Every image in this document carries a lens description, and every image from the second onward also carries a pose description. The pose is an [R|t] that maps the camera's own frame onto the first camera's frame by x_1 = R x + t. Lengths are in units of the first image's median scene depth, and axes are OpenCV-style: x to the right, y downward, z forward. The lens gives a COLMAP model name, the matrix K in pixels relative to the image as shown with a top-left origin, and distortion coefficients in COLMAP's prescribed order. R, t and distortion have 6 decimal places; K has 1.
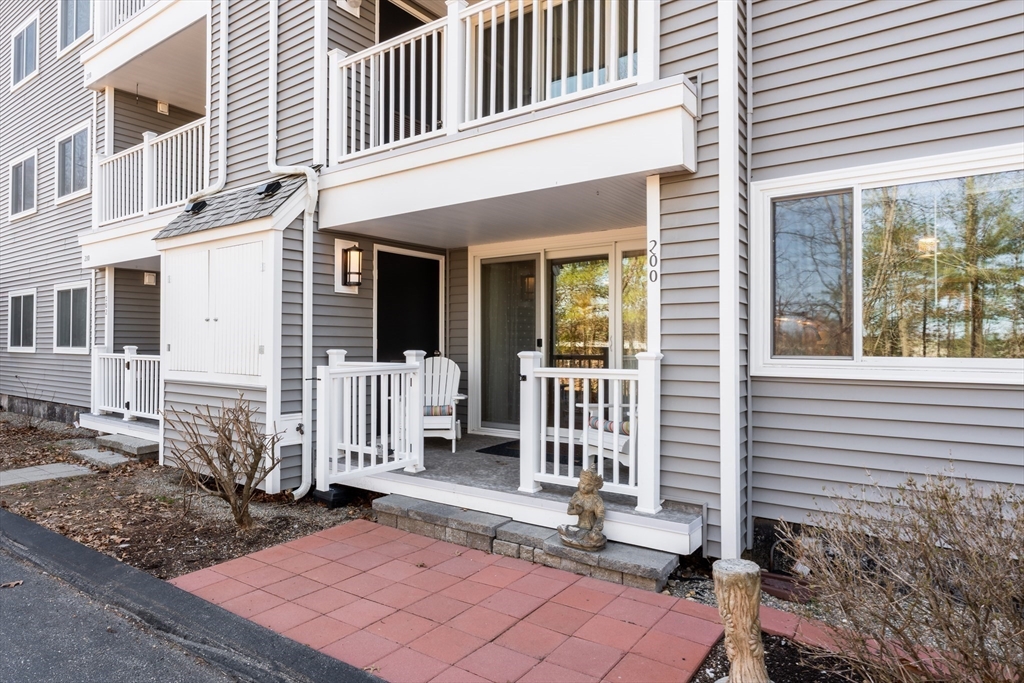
lens RADIAL K [[570.7, 0, 508.2], [0, 570.7, 345.5], [0, 0, 1]] dist [-0.000041, 0.000060]
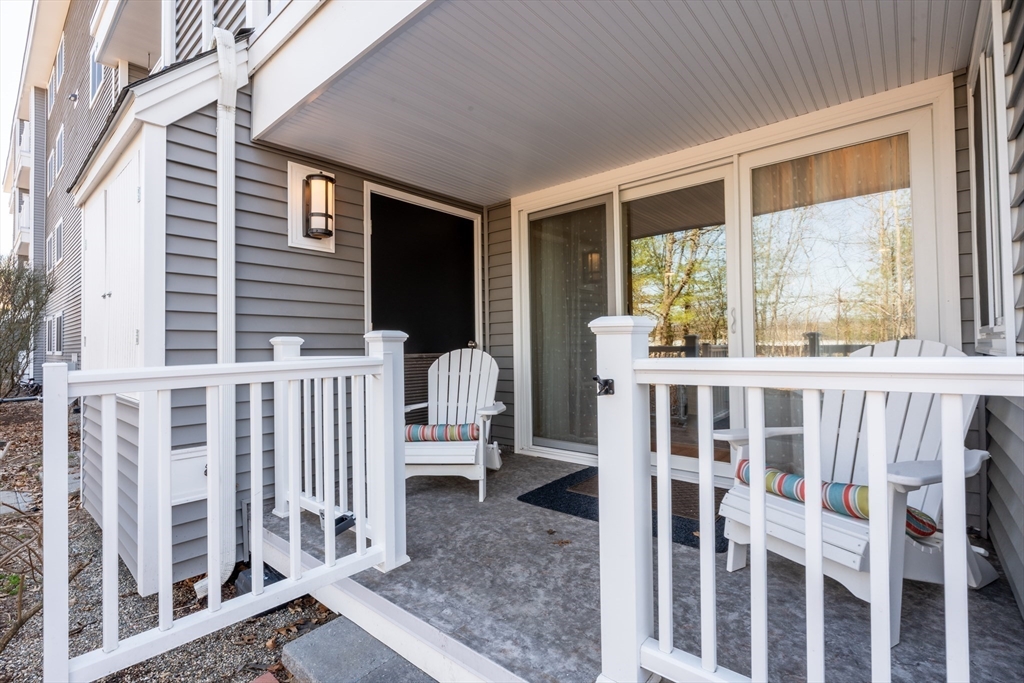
lens RADIAL K [[462.9, 0, 520.5], [0, 462.9, 345.9], [0, 0, 1]] dist [-0.006504, 0.002330]
pose [[0.994044, -0.018608, -0.107377, 0.002781], [0.018494, 0.999827, -0.002055, 0.020414], [0.107397, 0.000057, 0.994216, 0.474430]]
